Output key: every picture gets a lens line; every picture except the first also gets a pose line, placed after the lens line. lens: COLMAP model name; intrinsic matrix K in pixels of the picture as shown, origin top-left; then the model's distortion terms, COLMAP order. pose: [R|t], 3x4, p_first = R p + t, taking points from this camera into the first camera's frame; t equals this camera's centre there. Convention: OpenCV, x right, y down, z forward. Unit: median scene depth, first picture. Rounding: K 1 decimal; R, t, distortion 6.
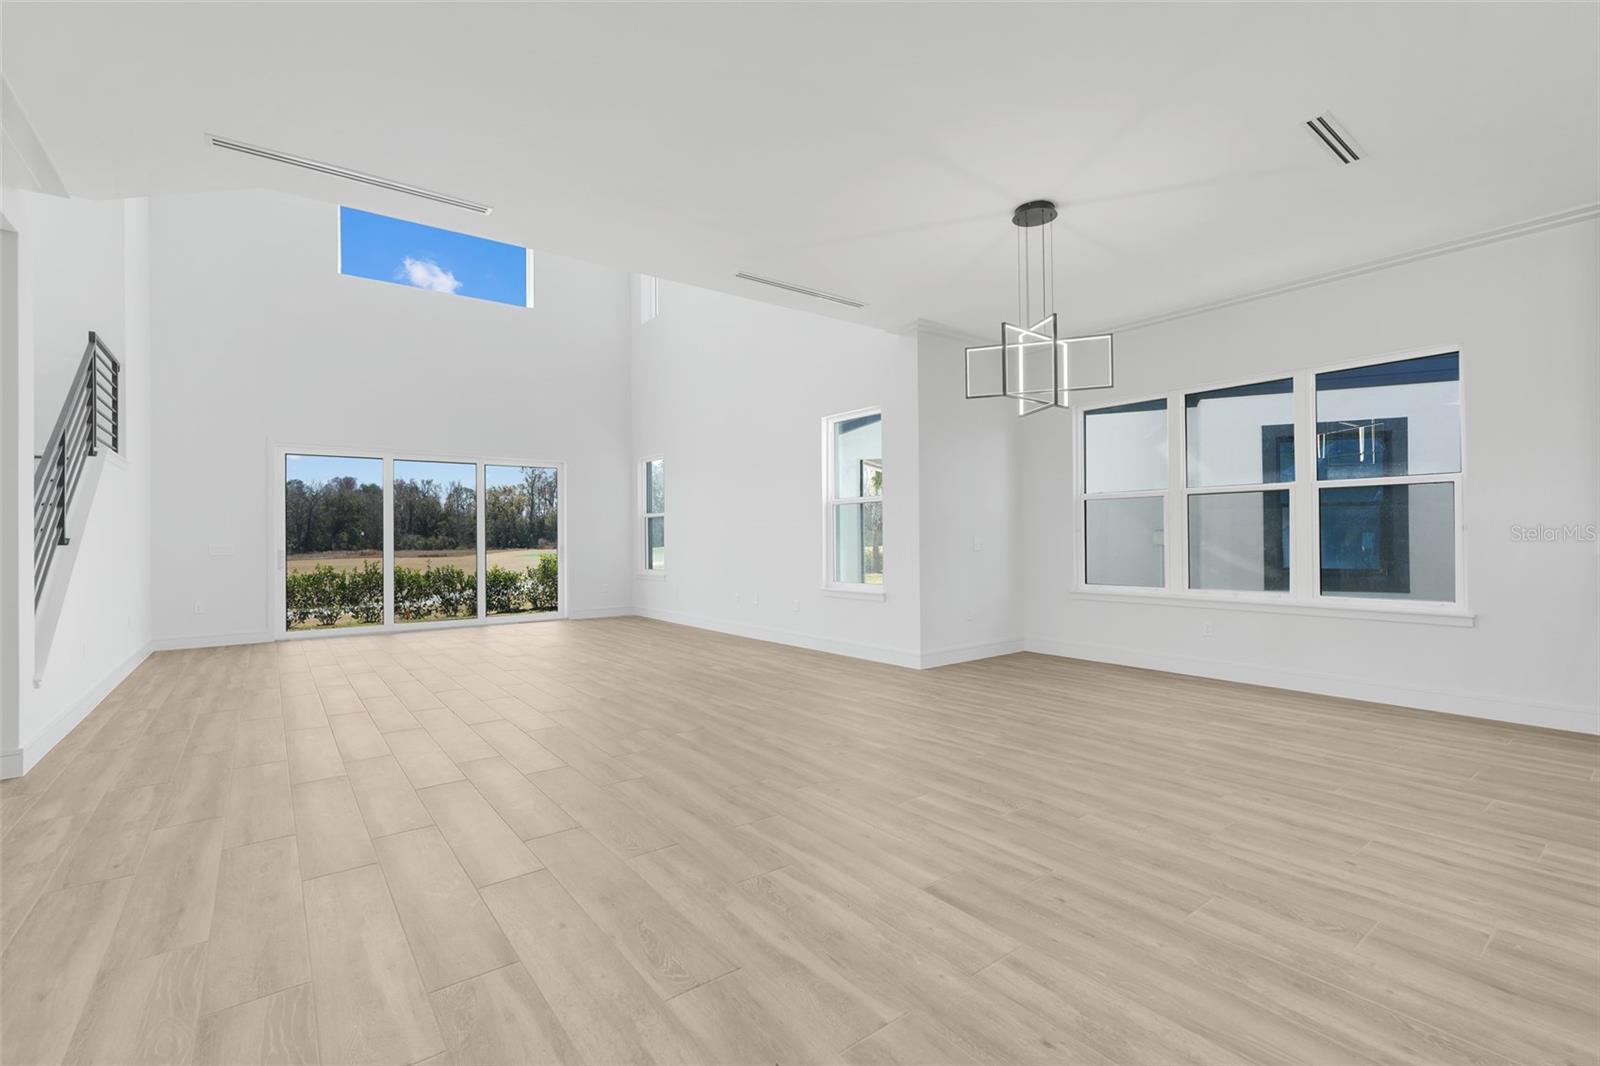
lens RADIAL K [[707.5, 0, 802.1], [0, 707.5, 536.2], [0, 0, 1]] dist [-0.002842, 0.000151]
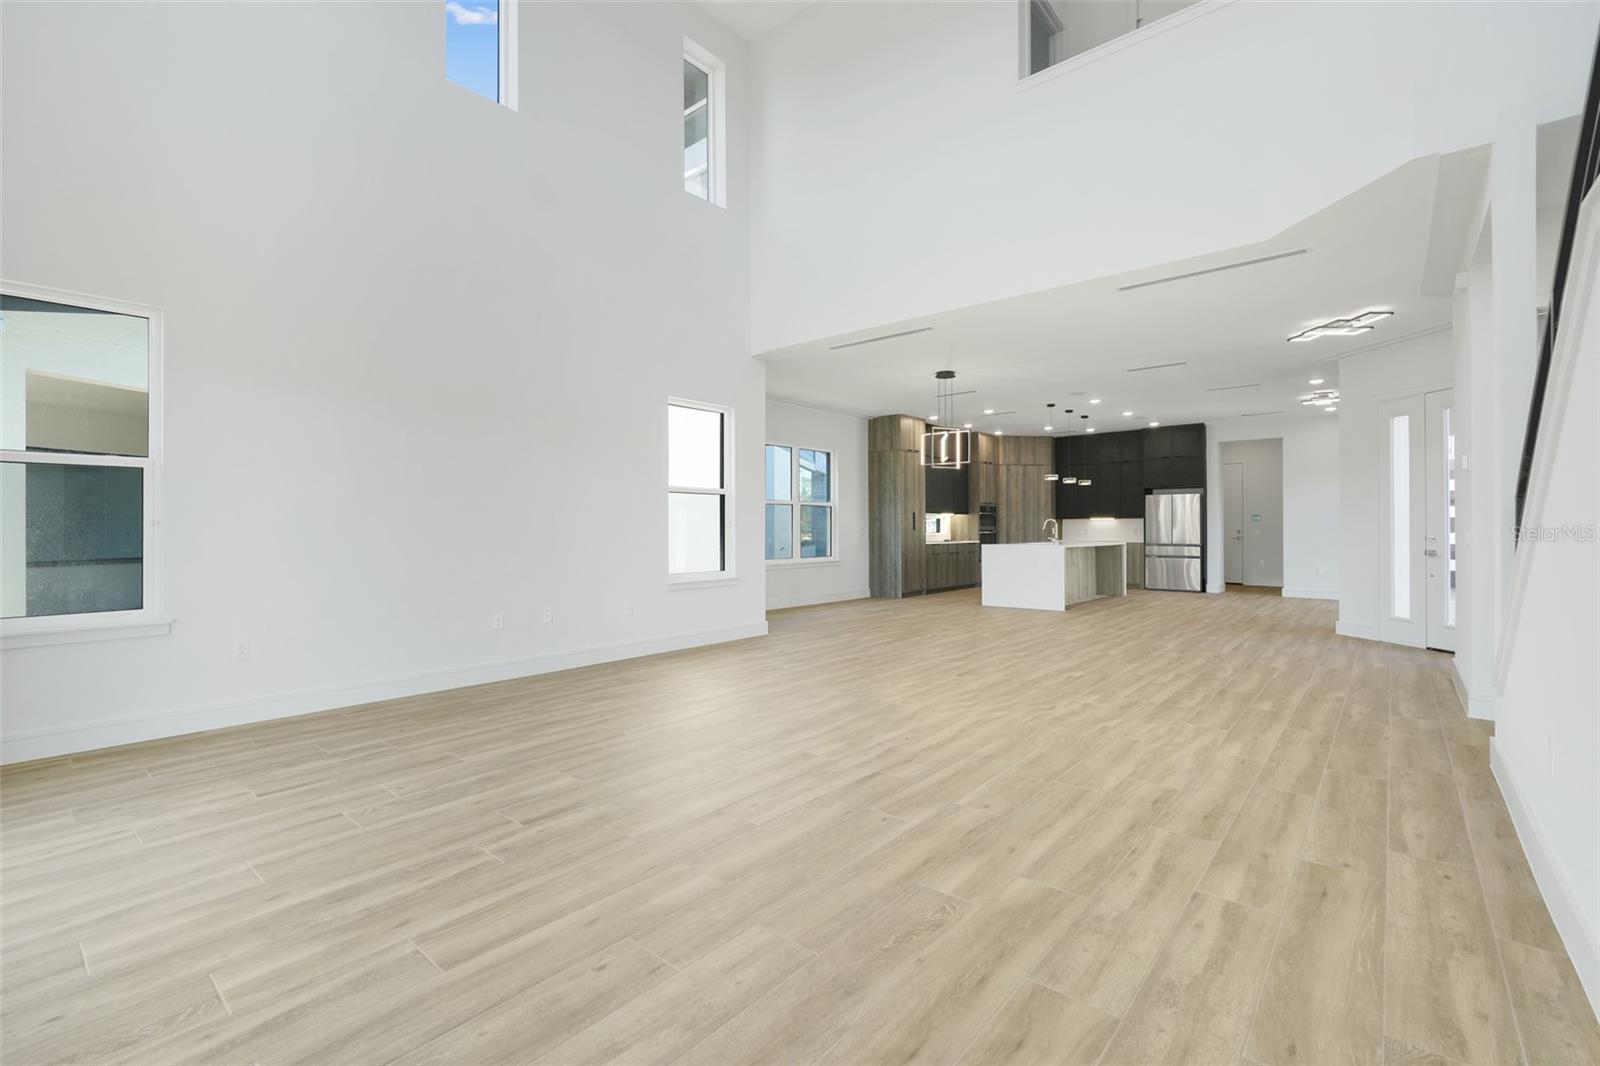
lens RADIAL K [[710.4, 0, 792.1], [0, 710.4, 531.7], [0, 0, 1]] dist [-0.010814, 0.000222]
pose [[-0.214860, 0.007877, 0.976613, -0.484015], [0.006831, 0.999955, -0.006563, 0.007087], [-0.976621, 0.005261, -0.214904, 0.561469]]
